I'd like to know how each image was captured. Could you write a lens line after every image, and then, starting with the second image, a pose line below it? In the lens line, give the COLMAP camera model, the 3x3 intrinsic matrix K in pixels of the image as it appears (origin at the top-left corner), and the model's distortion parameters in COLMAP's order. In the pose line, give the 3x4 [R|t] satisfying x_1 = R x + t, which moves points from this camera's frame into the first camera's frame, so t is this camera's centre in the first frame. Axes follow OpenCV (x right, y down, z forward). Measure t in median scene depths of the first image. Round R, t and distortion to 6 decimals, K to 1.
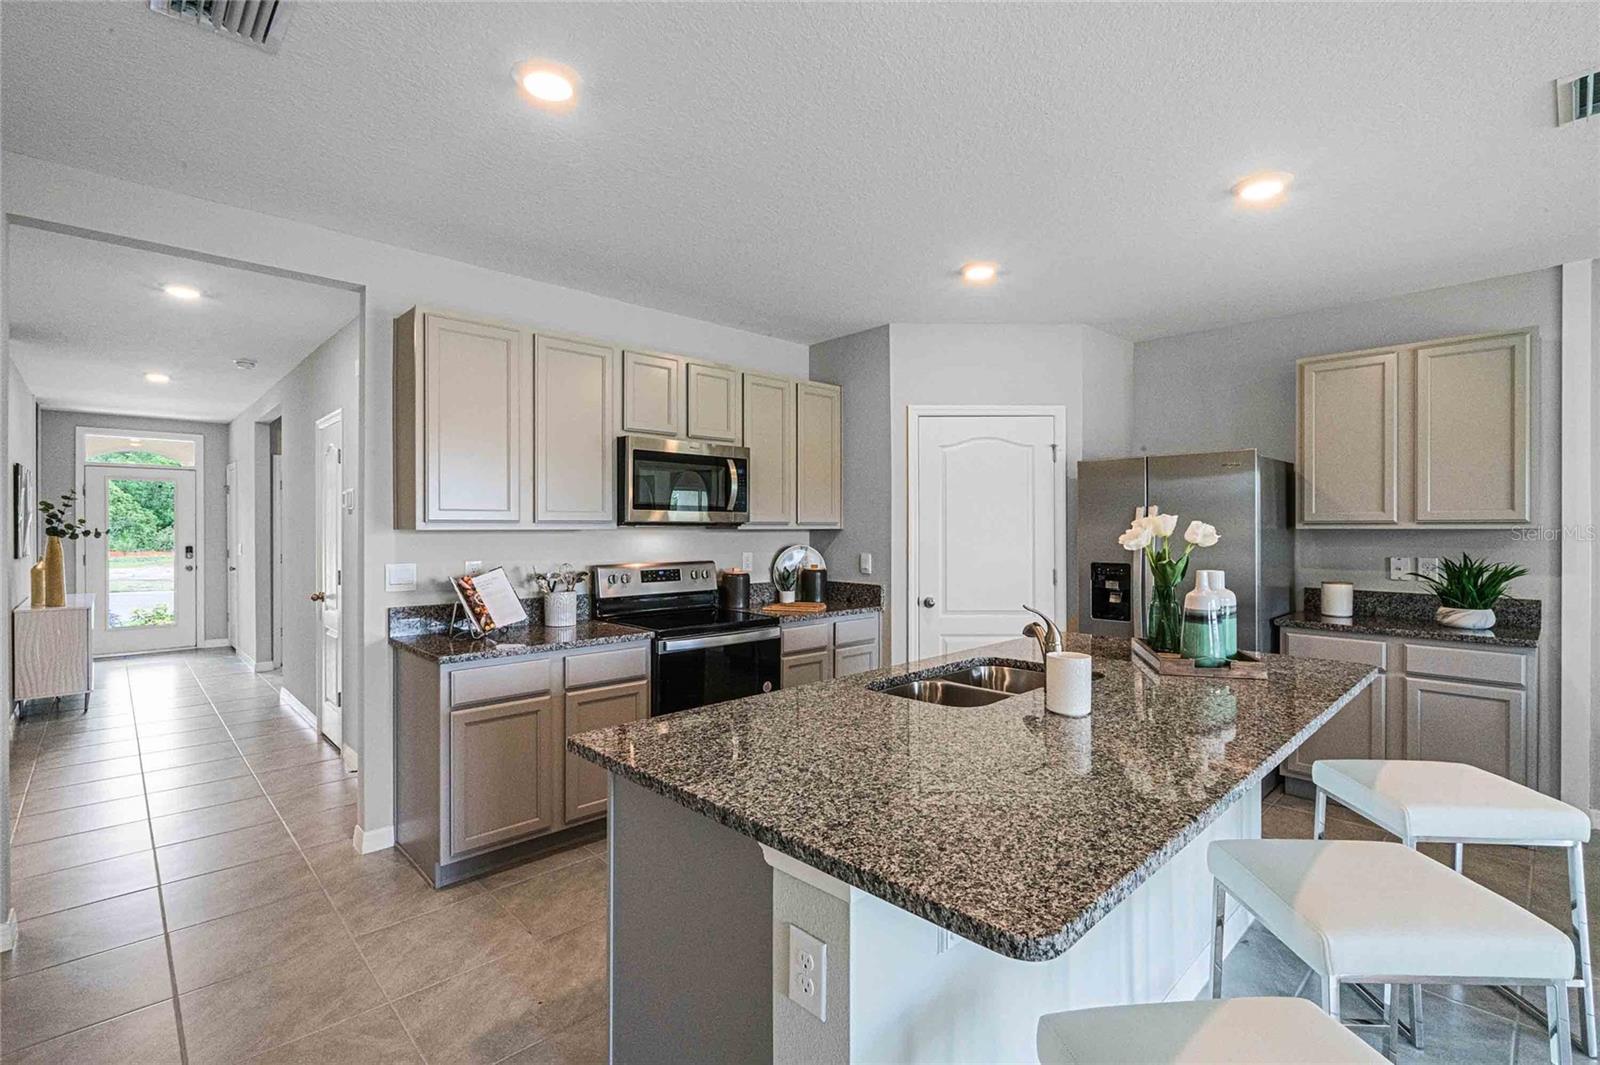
lens RADIAL K [[734.9, 0, 800.0], [0, 734.9, 532.5], [0, 0, 1]] dist [-0.001544, 0.000112]
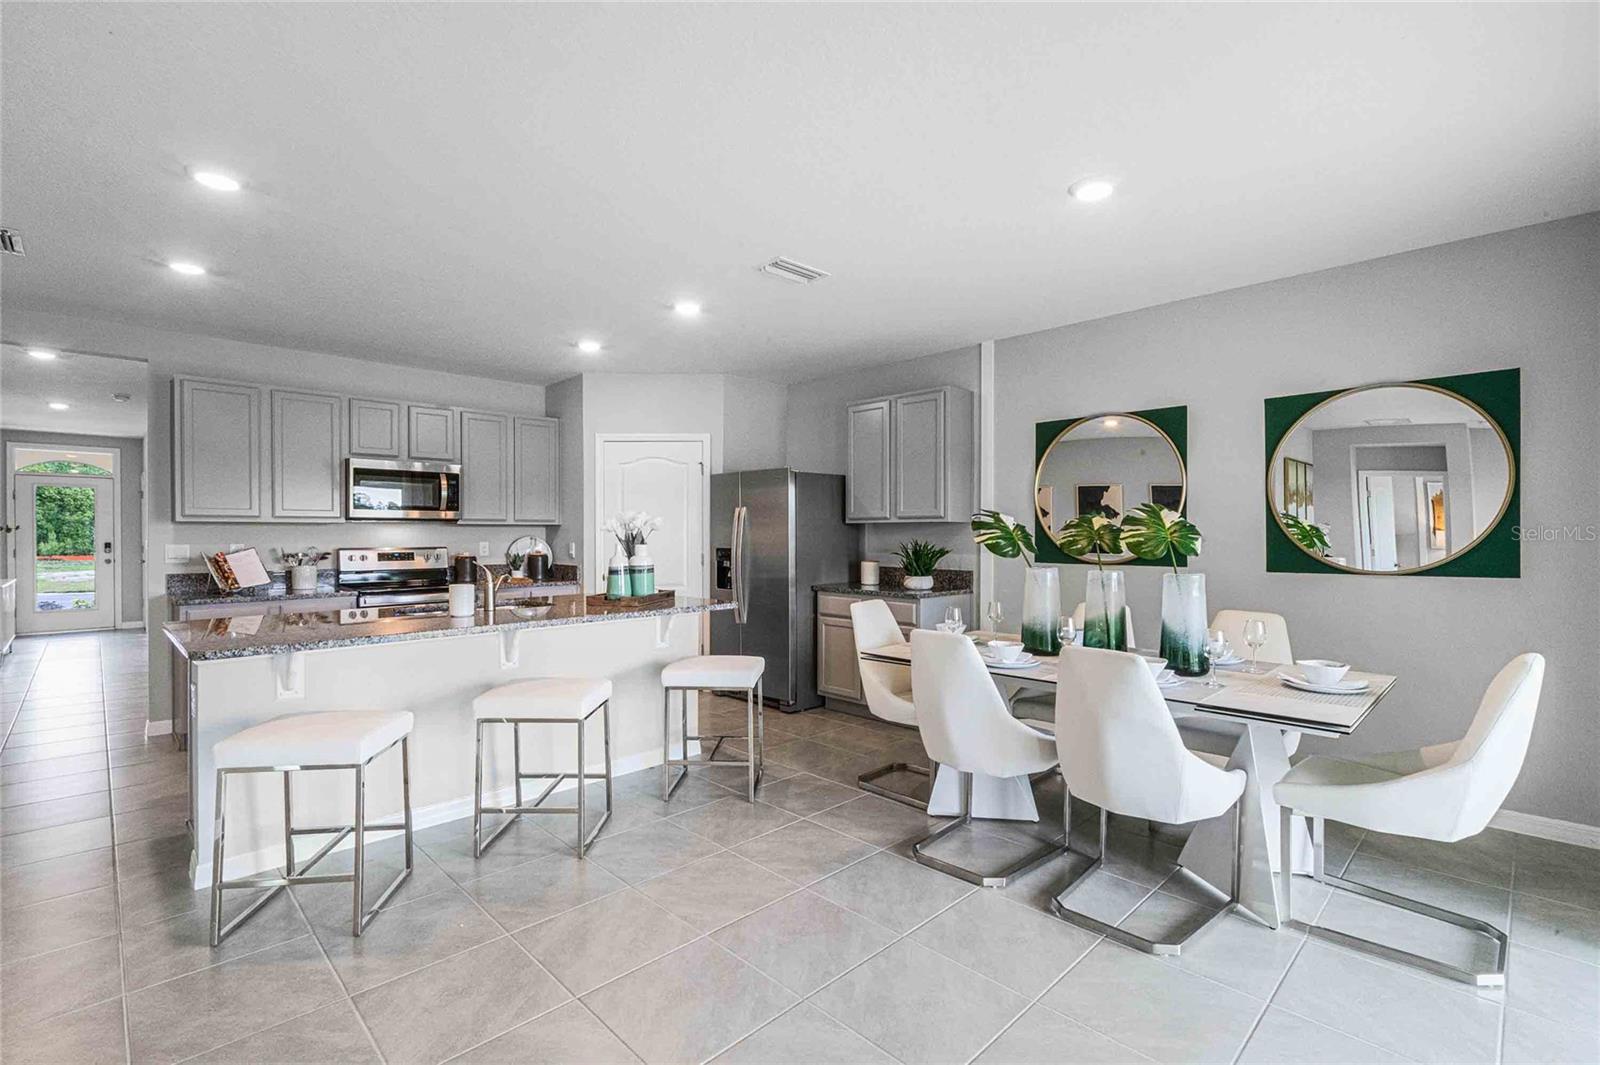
lens RADIAL K [[729.1, 0, 800.0], [0, 729.1, 545.0], [0, 0, 1]] dist [0.016376, -0.000247]
pose [[0.999998, -0.000014, 0.002038, 0.594598], [-0.000004, 0.999961, 0.008842, 0.024633], [-0.002038, -0.008842, 0.999959, -0.414560]]
